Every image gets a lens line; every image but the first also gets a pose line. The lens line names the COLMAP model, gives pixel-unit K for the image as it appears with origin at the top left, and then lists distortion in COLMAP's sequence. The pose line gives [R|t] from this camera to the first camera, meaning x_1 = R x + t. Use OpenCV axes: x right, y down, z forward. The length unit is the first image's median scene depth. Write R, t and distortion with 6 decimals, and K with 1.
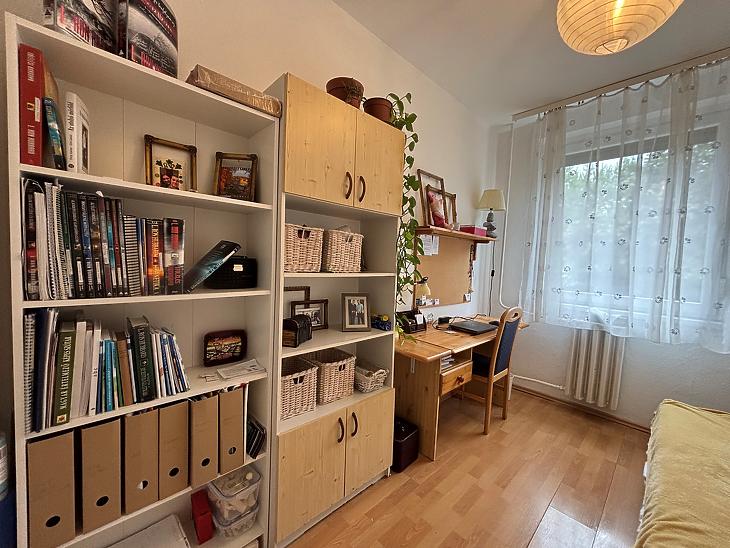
lens RADIAL K [[292.5, 0, 364.6], [0, 292.5, 274.8], [0, 0, 1]] dist [0.000310, 0.000185]
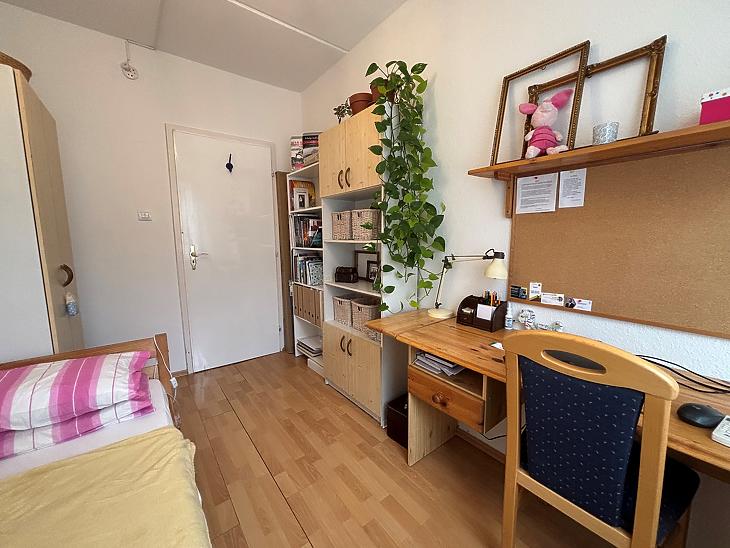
lens RADIAL K [[292.5, 0, 366.6], [0, 292.5, 273.6], [0, 0, 1]] dist [0.000310, 0.000185]
pose [[-0.091586, 0.083686, -0.992274, 1.232552], [-0.051771, 0.994715, 0.088671, 0.025584], [0.994450, 0.059492, -0.086770, 1.098997]]
